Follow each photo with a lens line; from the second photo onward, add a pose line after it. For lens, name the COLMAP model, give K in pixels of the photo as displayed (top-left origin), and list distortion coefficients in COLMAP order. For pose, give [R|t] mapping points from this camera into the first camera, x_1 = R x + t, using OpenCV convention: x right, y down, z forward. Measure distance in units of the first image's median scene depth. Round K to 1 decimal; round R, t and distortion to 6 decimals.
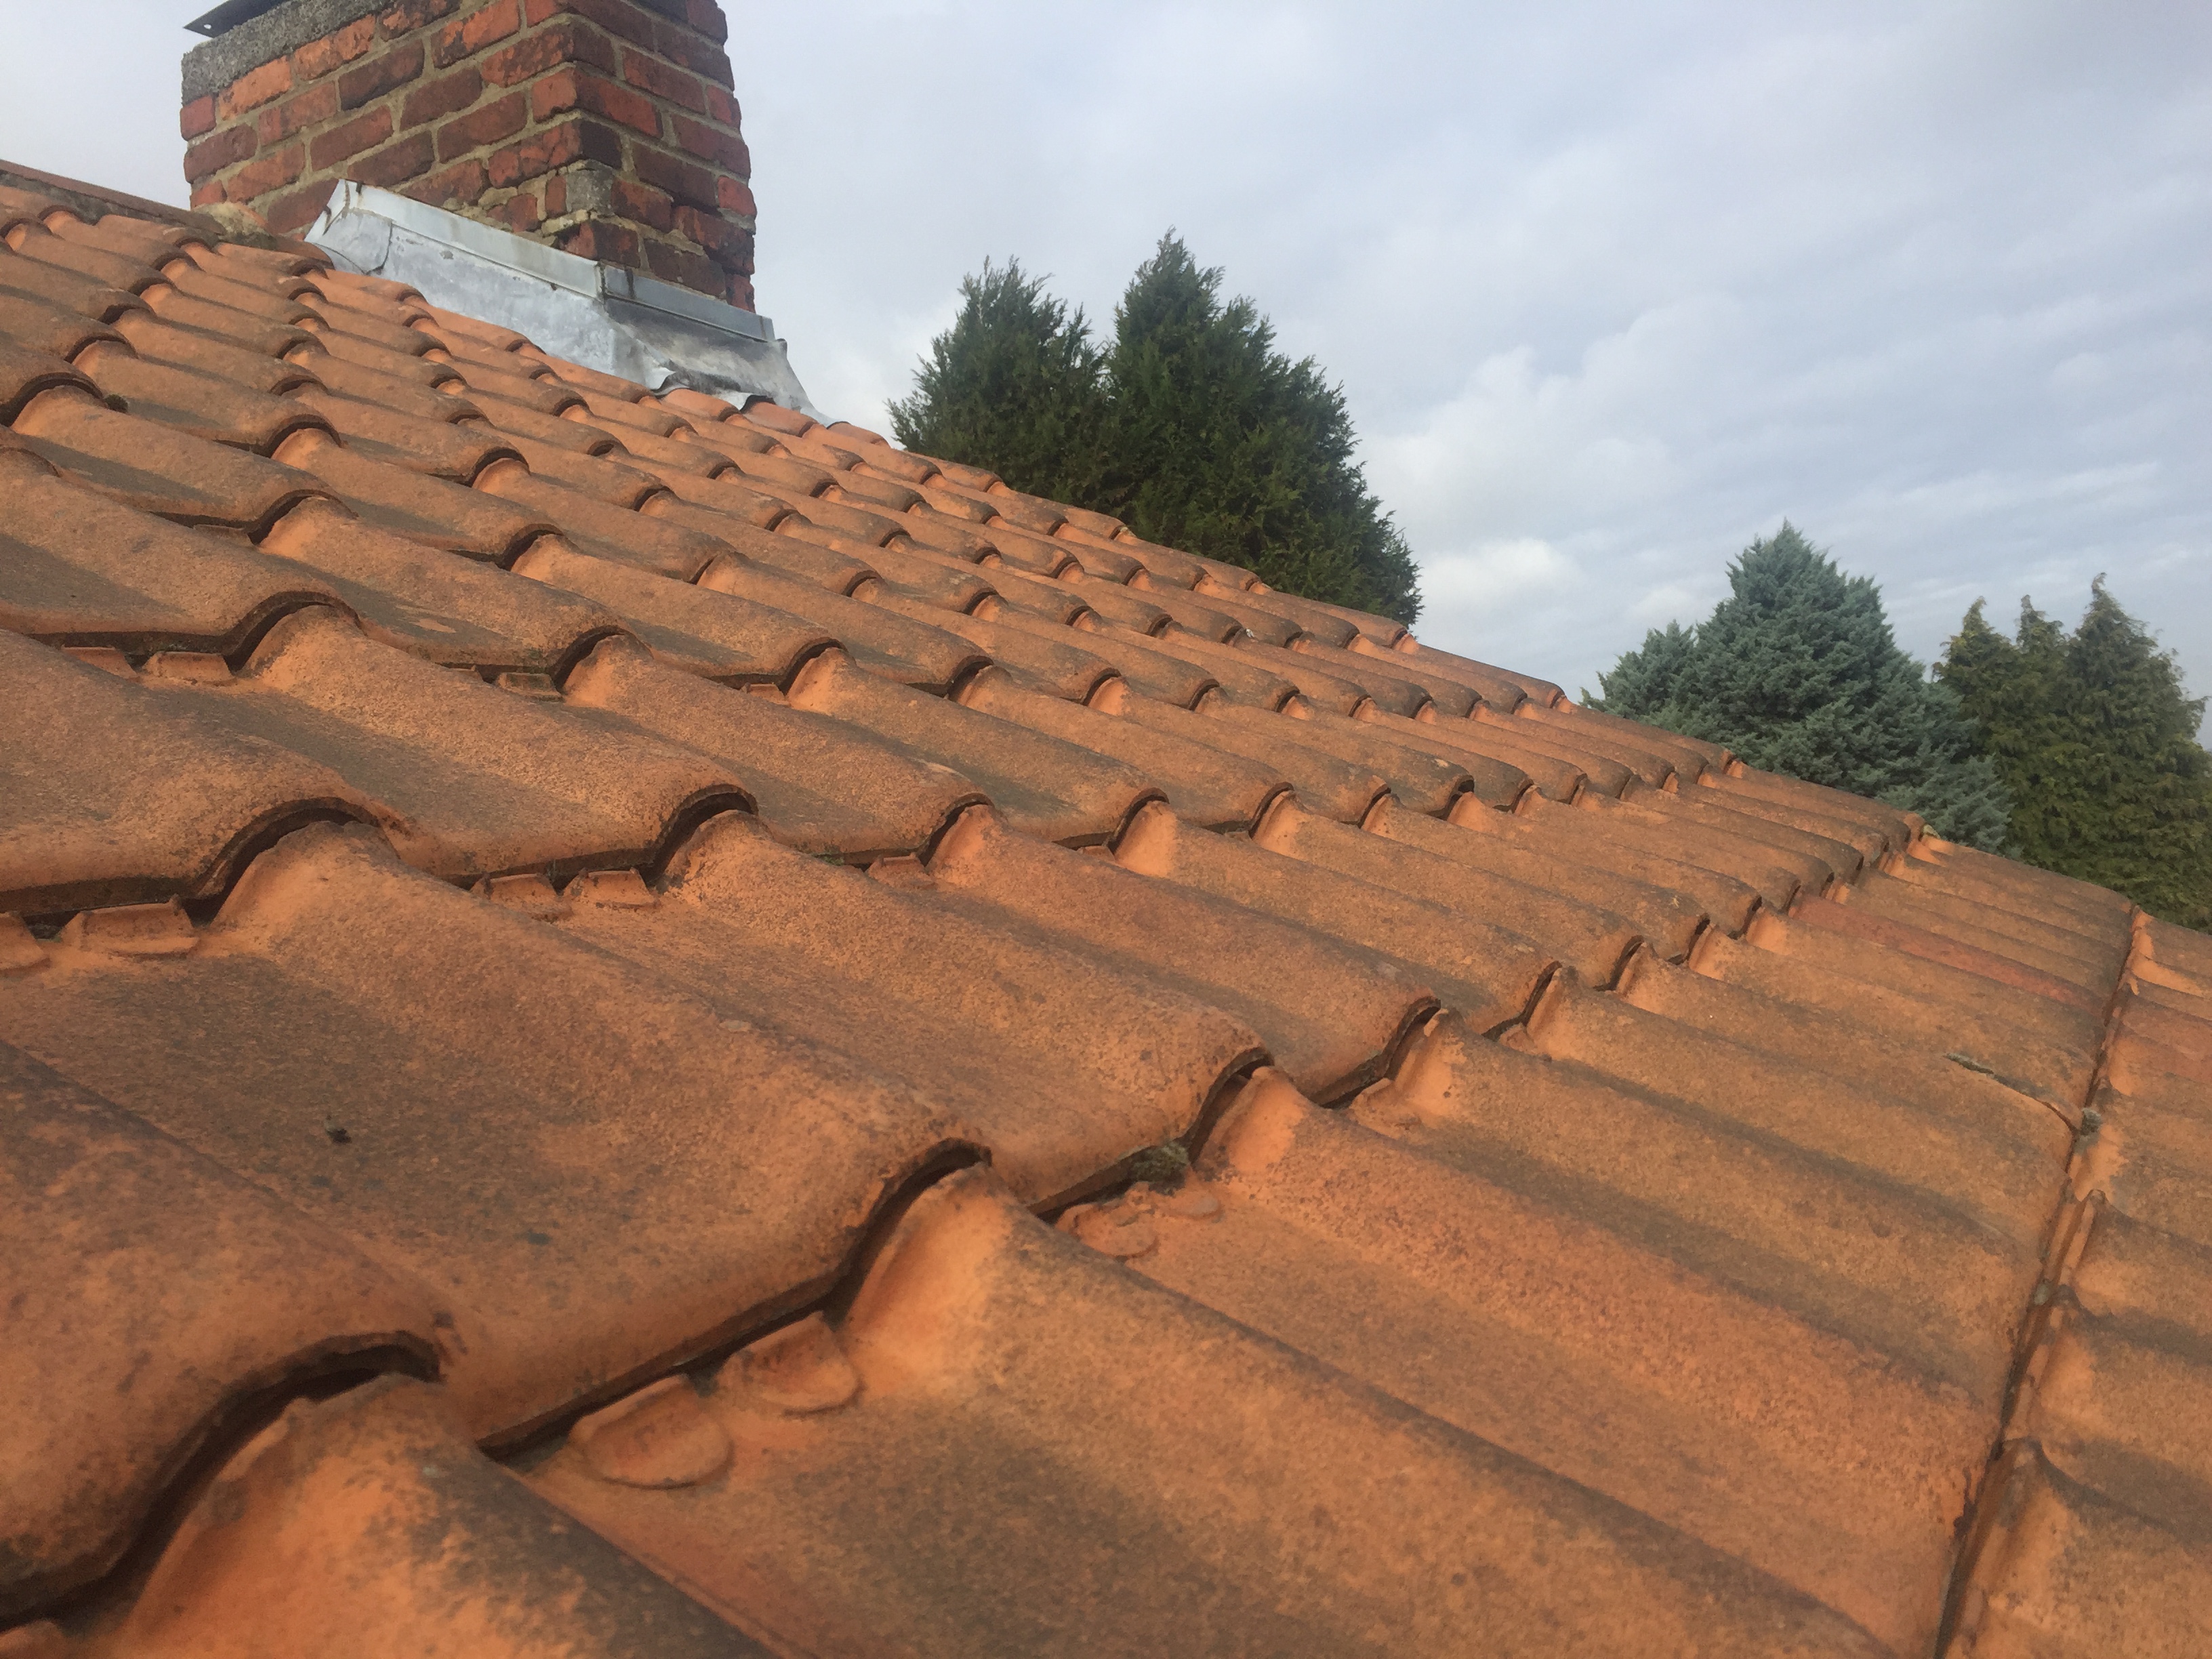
lens RADIAL K [[1897.8, 0, 1110.7], [0, 1897.8, 825.0], [0, 0, 1]] dist [0.103956, -0.147104]
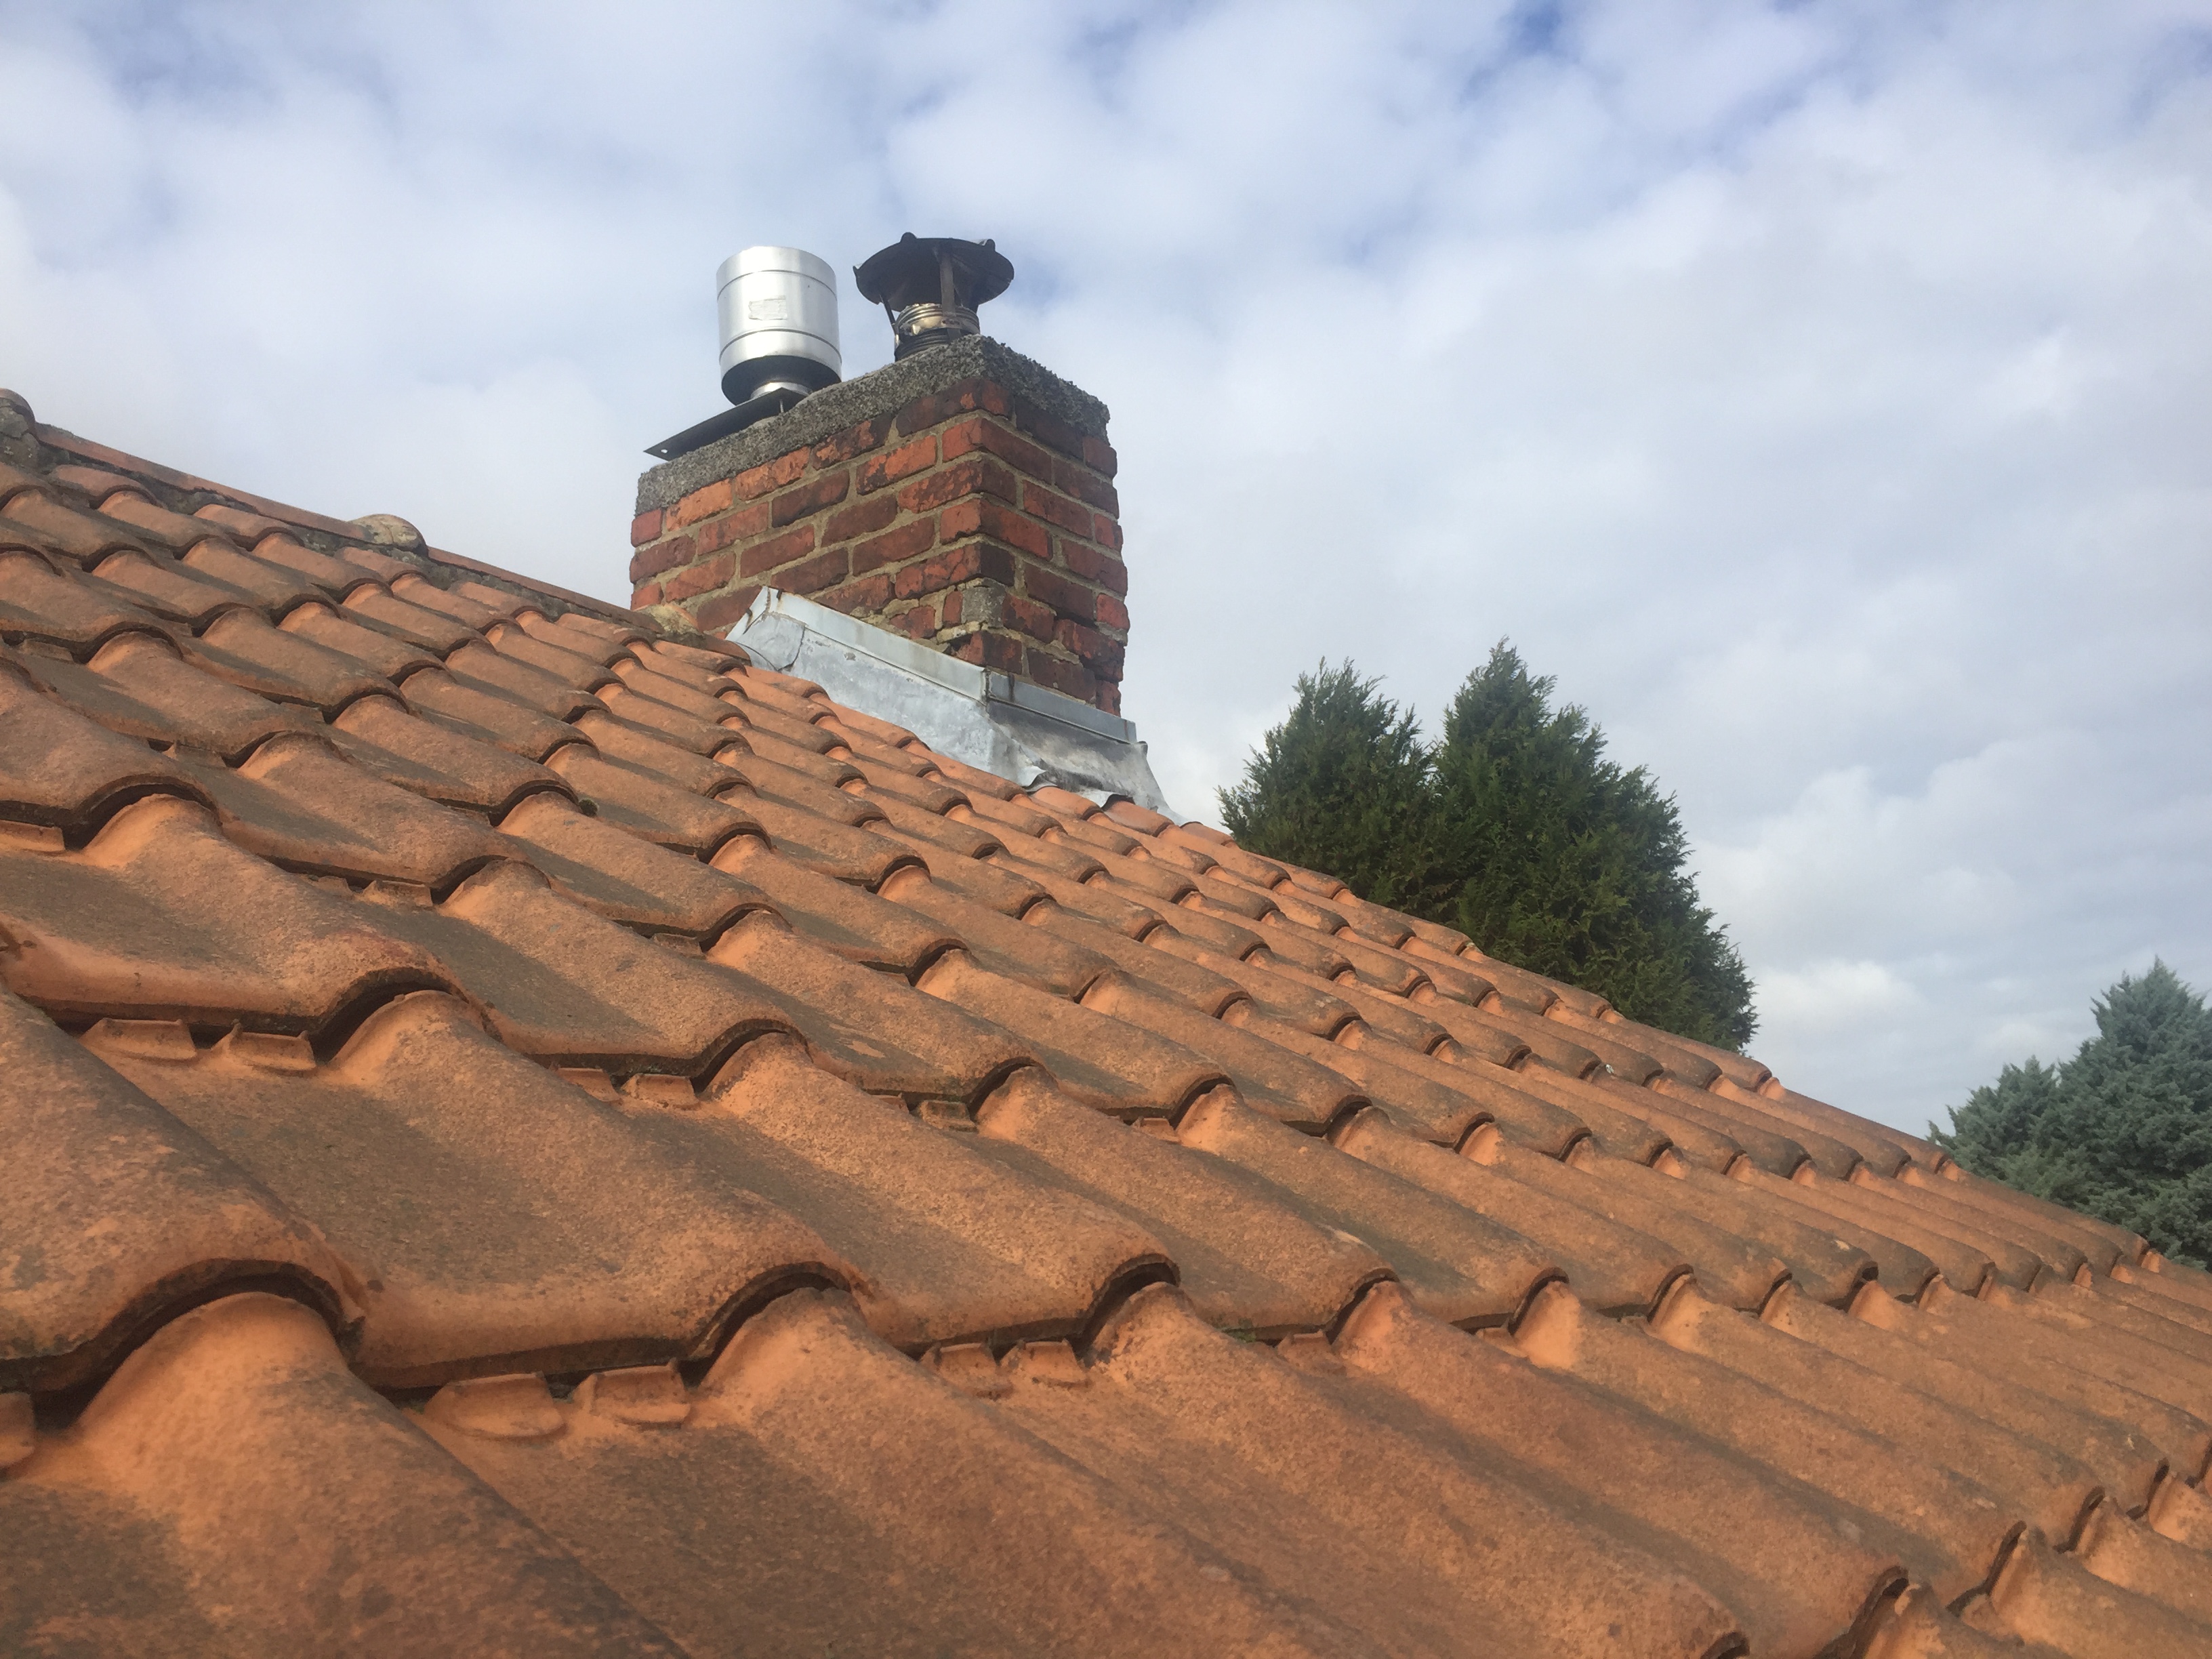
lens RADIAL K [[1897.8, 0, 1090.3], [0, 1897.8, 798.5], [0, 0, 1]] dist [0.103956, -0.147104]
pose [[0.985077, 0.055940, -0.162772, -0.058574], [-0.087471, 0.977186, -0.193538, -0.039311], [0.148232, 0.204887, 0.967496, -0.011350]]
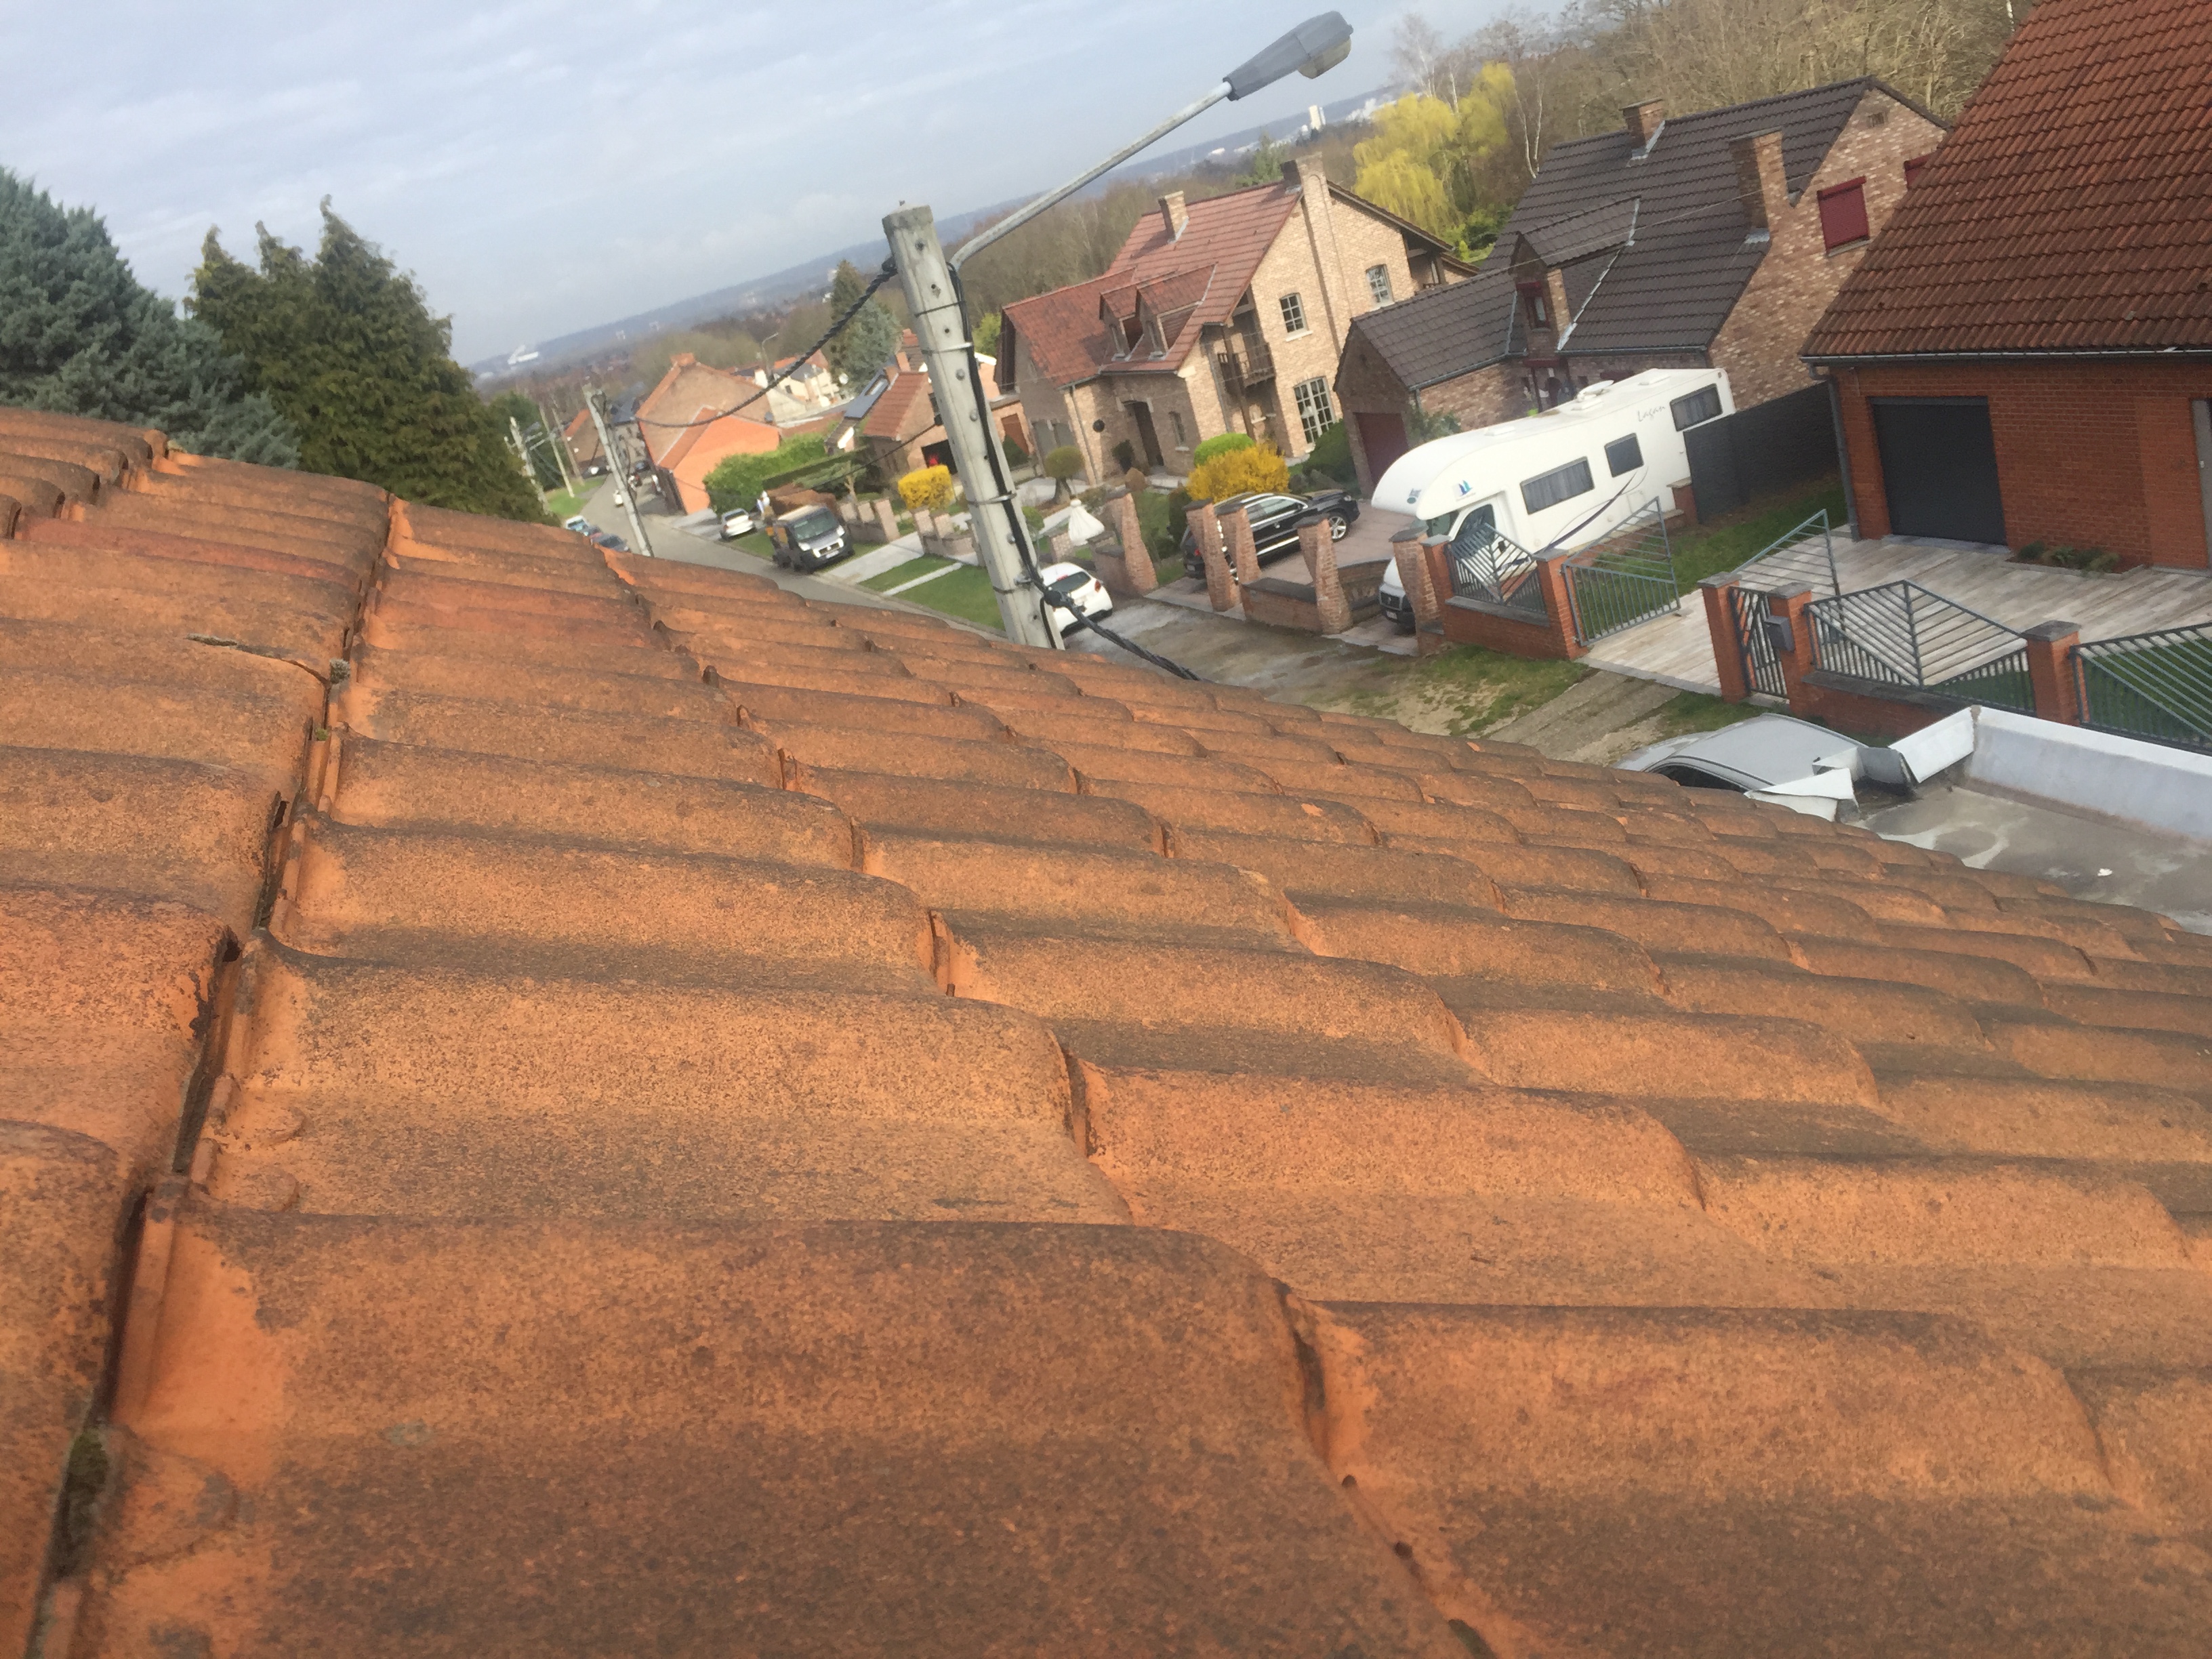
lens RADIAL K [[1897.8, 0, 1109.8], [0, 1897.8, 818.3], [0, 0, 1]] dist [0.103956, -0.147104]
pose [[0.674187, -0.263467, 0.689969, 0.048063], [0.141600, 0.962987, 0.229359, 0.048314], [-0.724860, -0.056932, 0.686540, -0.016487]]
